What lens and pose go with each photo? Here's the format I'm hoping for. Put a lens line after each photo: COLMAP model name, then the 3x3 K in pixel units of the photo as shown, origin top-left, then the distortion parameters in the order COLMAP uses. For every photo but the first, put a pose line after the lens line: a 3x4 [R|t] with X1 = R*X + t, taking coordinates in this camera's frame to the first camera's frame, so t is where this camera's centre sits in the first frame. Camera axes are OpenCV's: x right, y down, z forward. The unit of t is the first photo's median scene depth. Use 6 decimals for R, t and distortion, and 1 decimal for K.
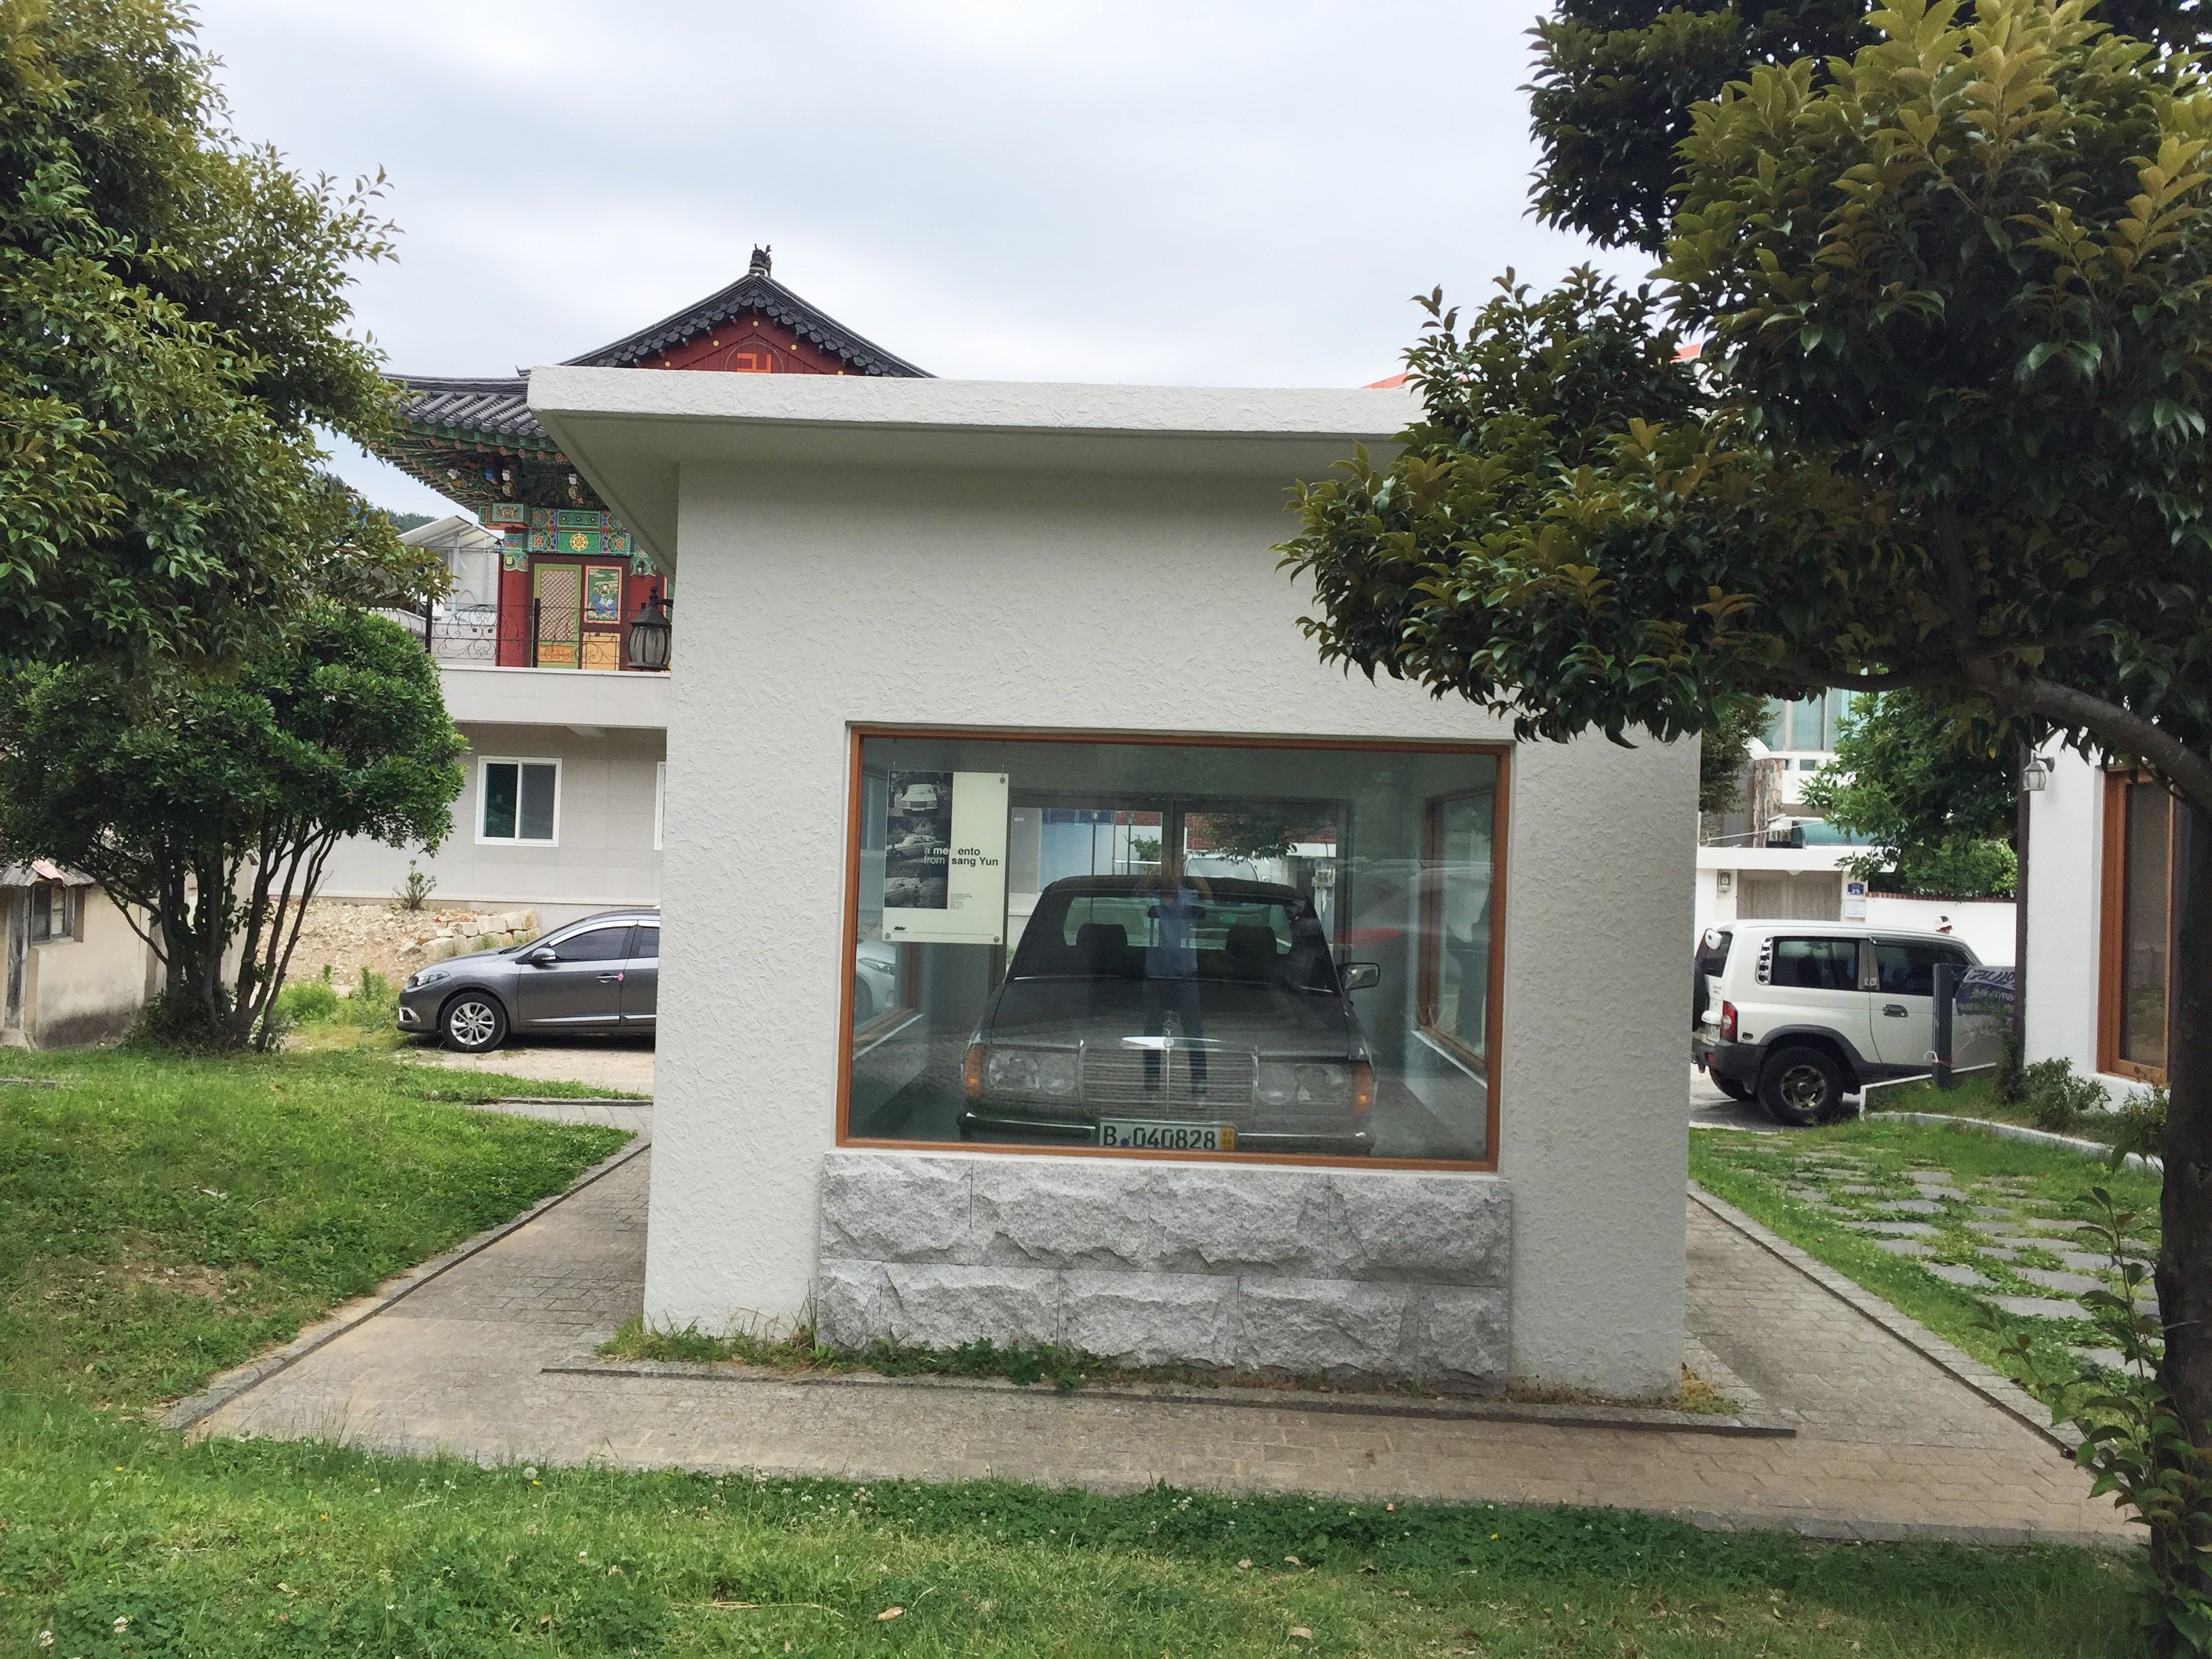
lens RADIAL K [[1886.7, 0, 1107.6], [0, 1886.7, 827.7], [0, 0, 1]] dist [0.048708, -0.001668]
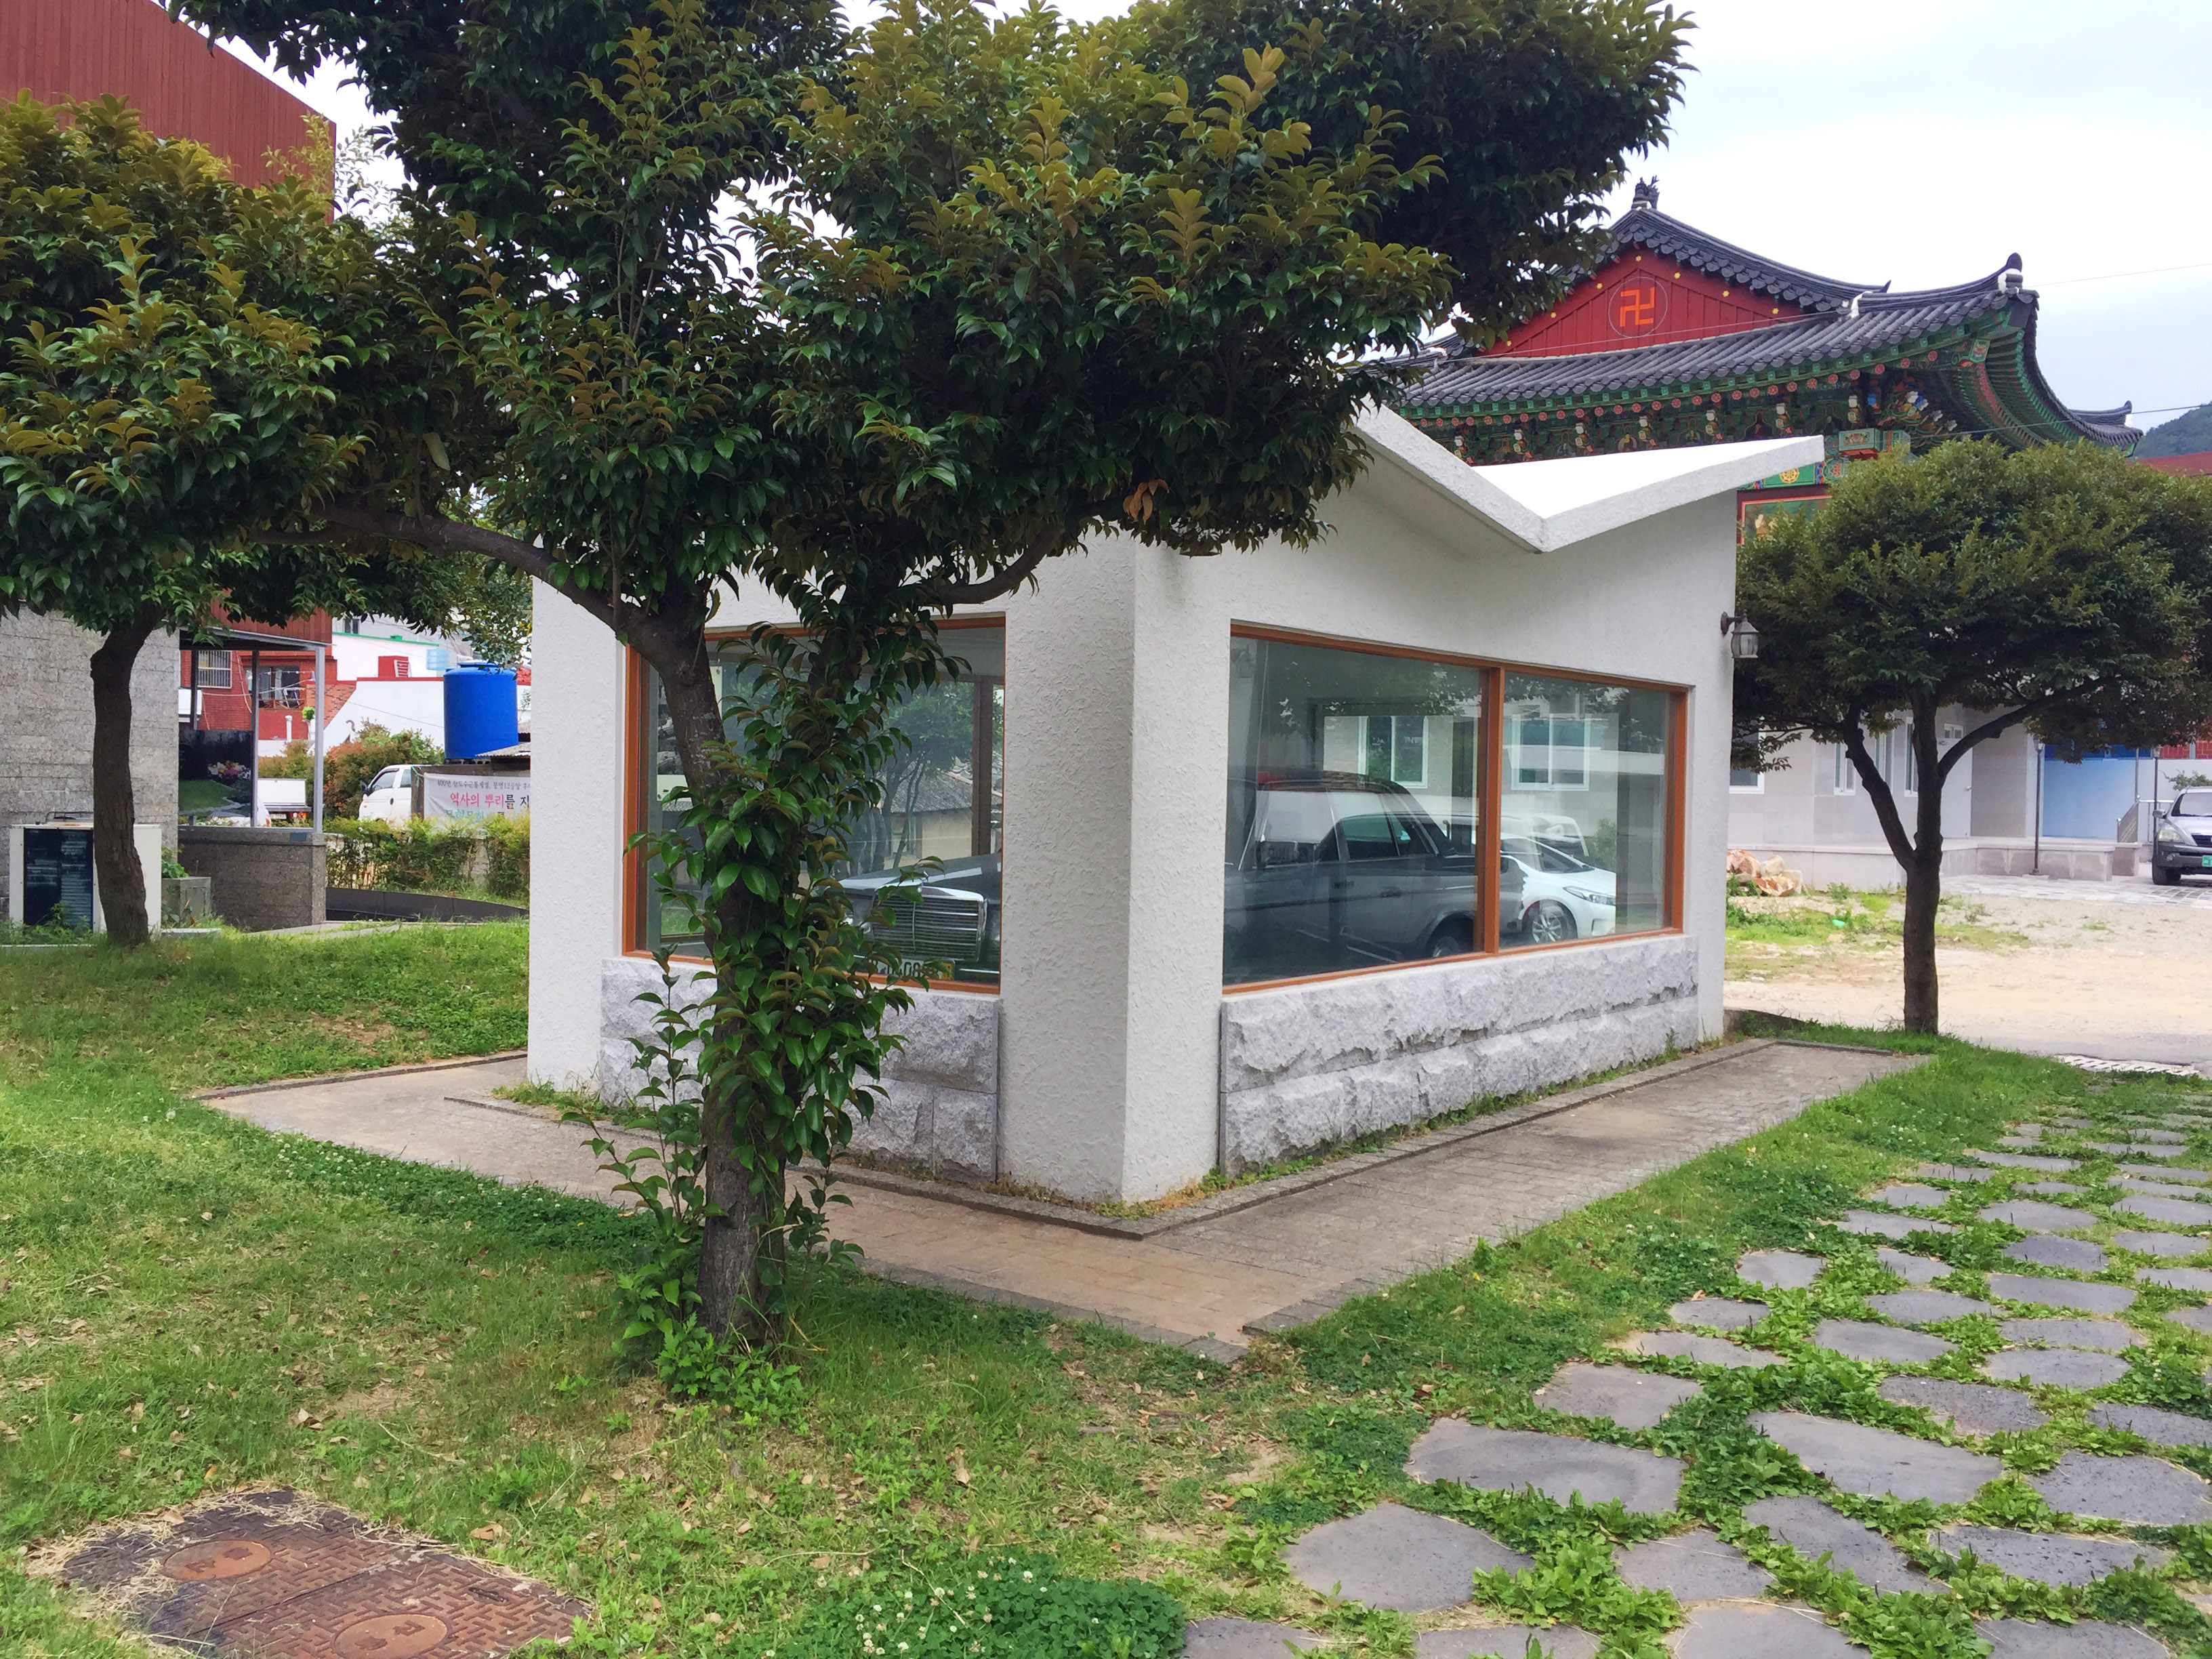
lens RADIAL K [[1886.7, 0, 1111.3], [0, 1886.7, 828.0], [0, 0, 1]] dist [0.048708, -0.001668]
pose [[0.816892, -0.006356, -0.576755, 0.886052], [0.018510, 0.999713, 0.015199, 0.064834], [0.576493, -0.023092, 0.816776, 0.116837]]
